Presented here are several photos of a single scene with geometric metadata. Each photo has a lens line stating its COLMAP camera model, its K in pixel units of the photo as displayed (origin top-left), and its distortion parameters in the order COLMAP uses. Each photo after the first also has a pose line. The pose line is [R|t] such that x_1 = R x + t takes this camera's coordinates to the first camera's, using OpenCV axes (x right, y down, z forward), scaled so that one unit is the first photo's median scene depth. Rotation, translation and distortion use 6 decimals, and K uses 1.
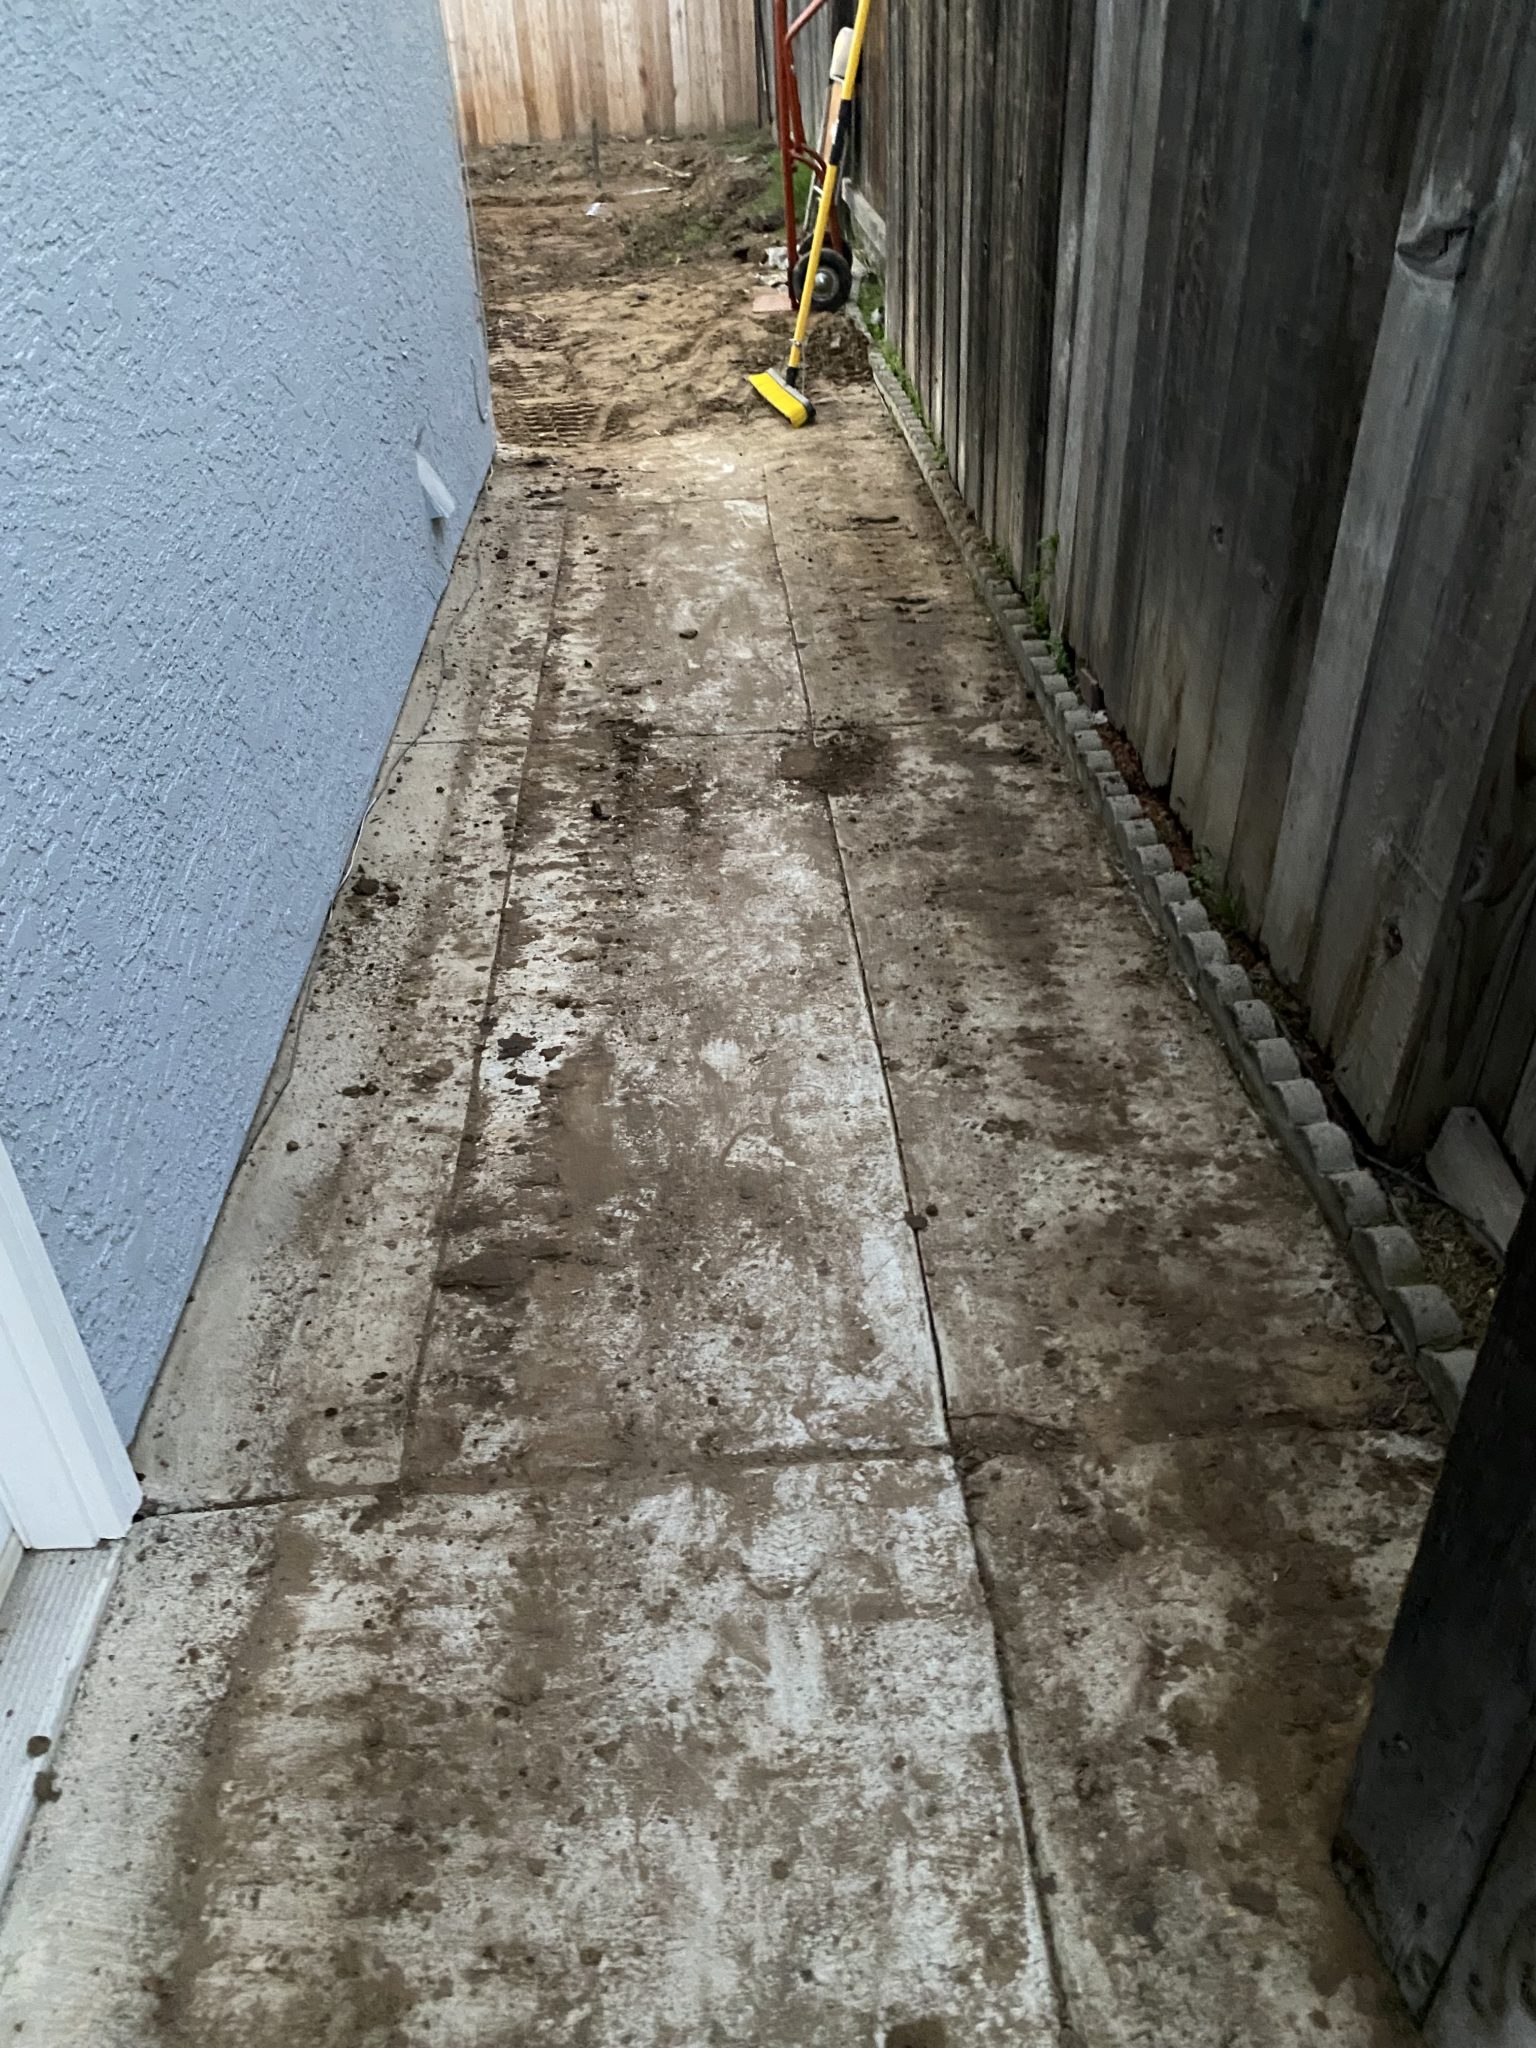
lens RADIAL K [[1557.0, 0, 775.9], [0, 1557.0, 1023.0], [0, 0, 1]] dist [0.003633, -0.001884]
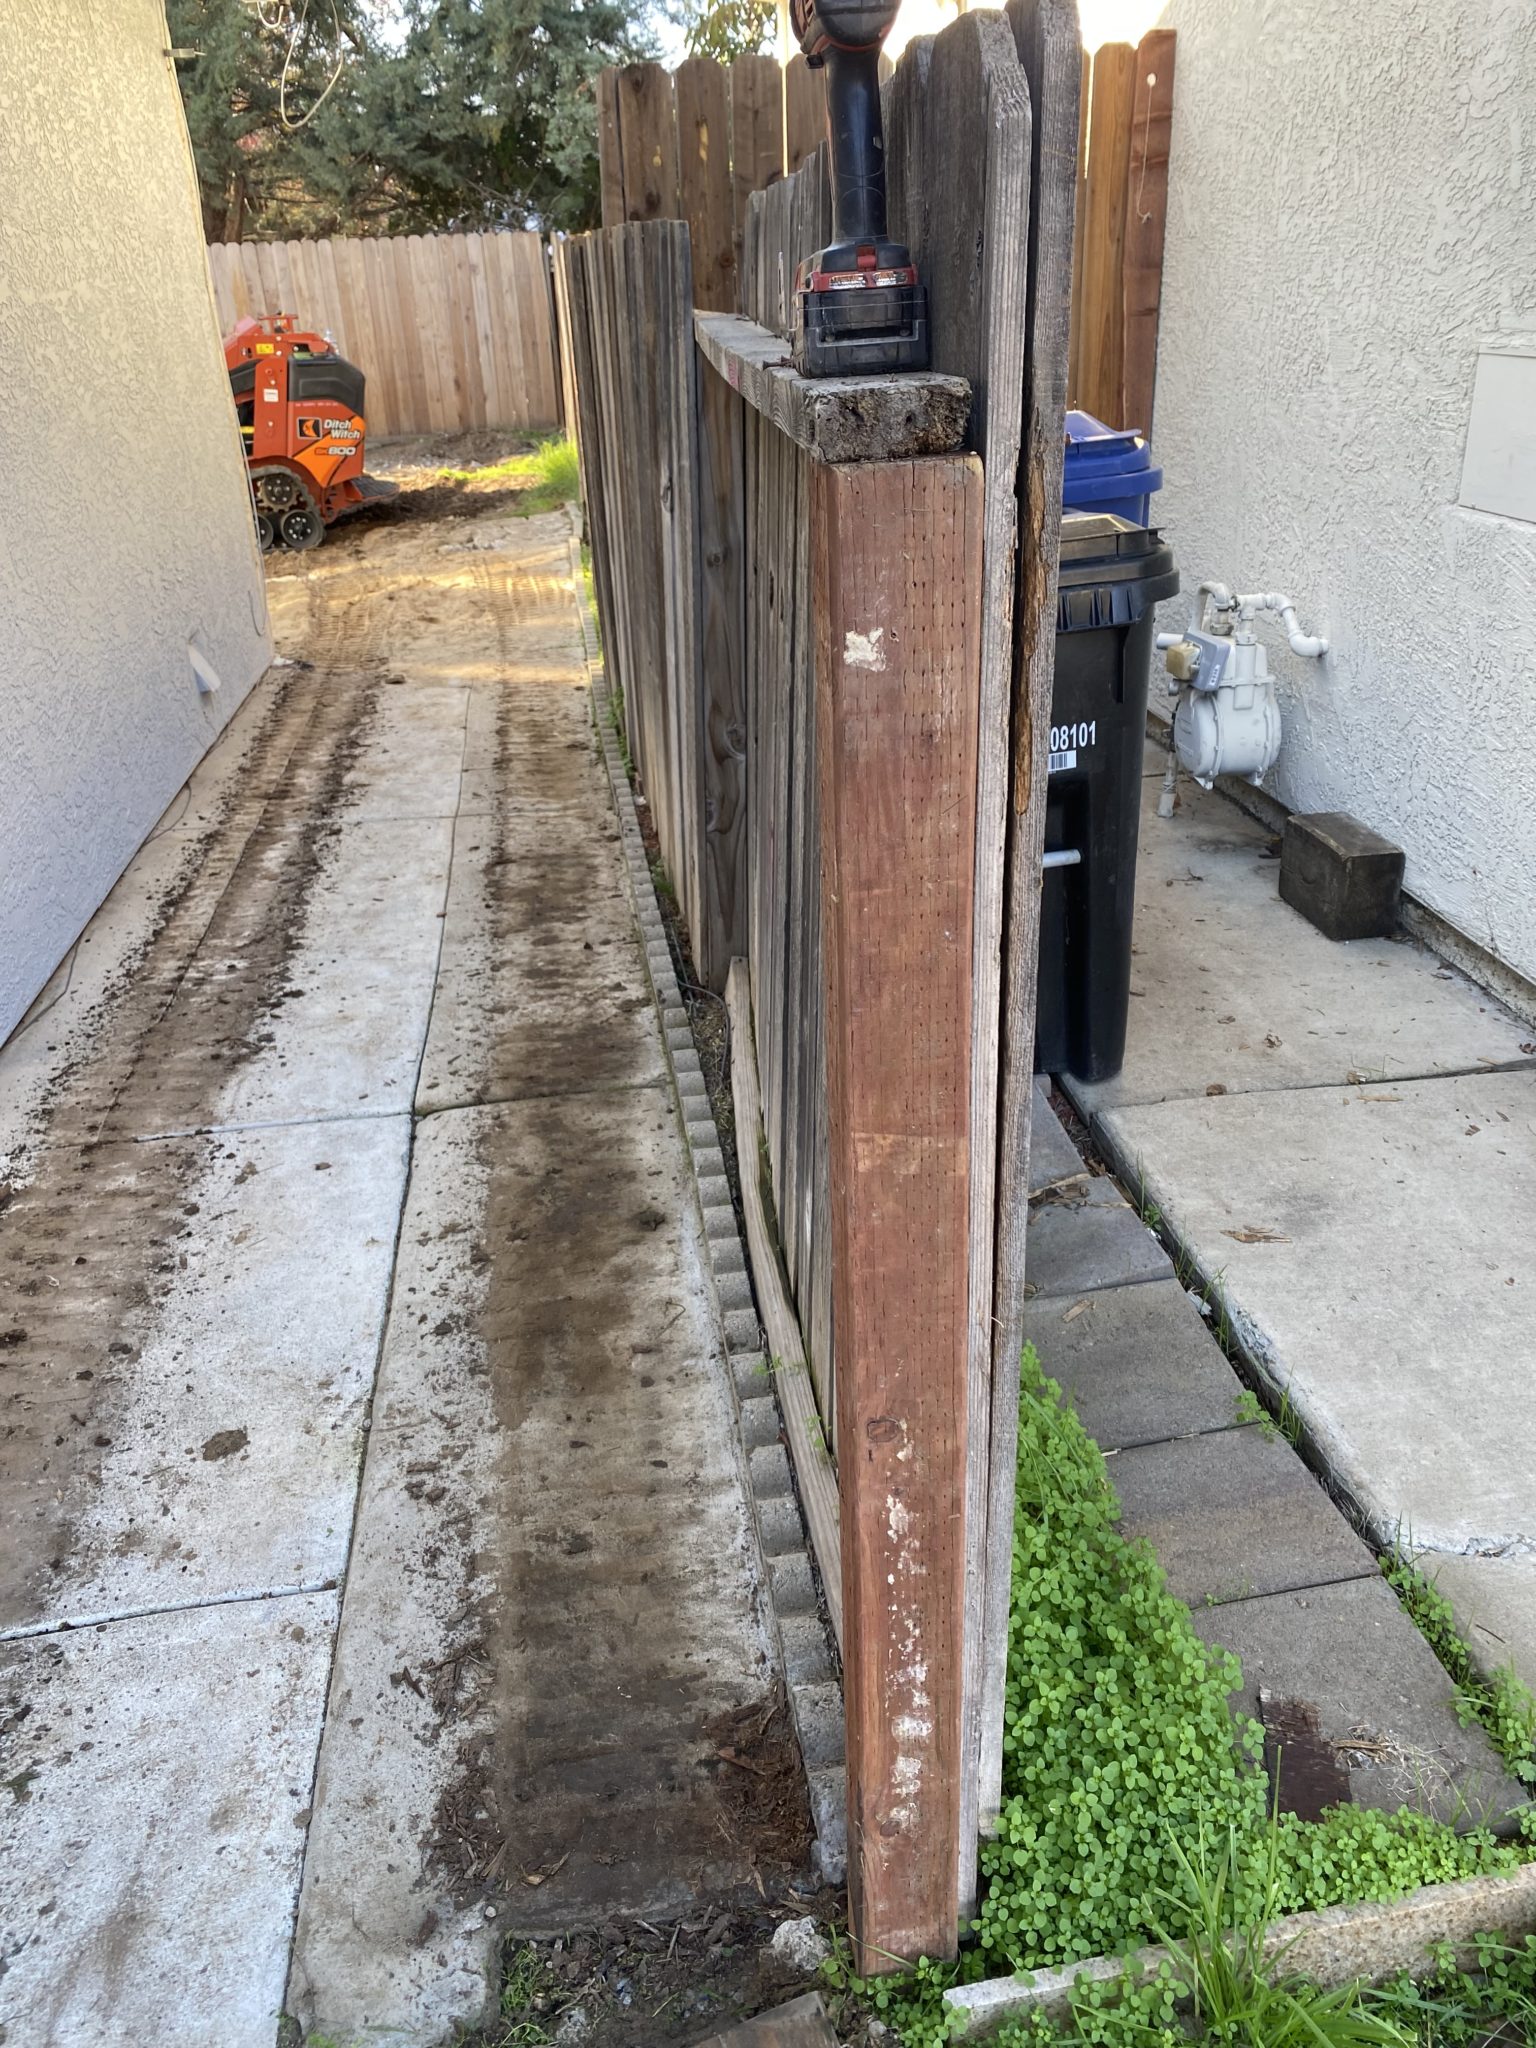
lens RADIAL K [[1557.0, 0, 775.9], [0, 1557.0, 1023.0], [0, 0, 1]] dist [0.003633, -0.001884]
pose [[0.996837, -0.030819, 0.073252, 0.185595], [0.041572, 0.987790, -0.150140, 0.207611], [-0.067730, 0.152710, 0.985947, -0.382323]]
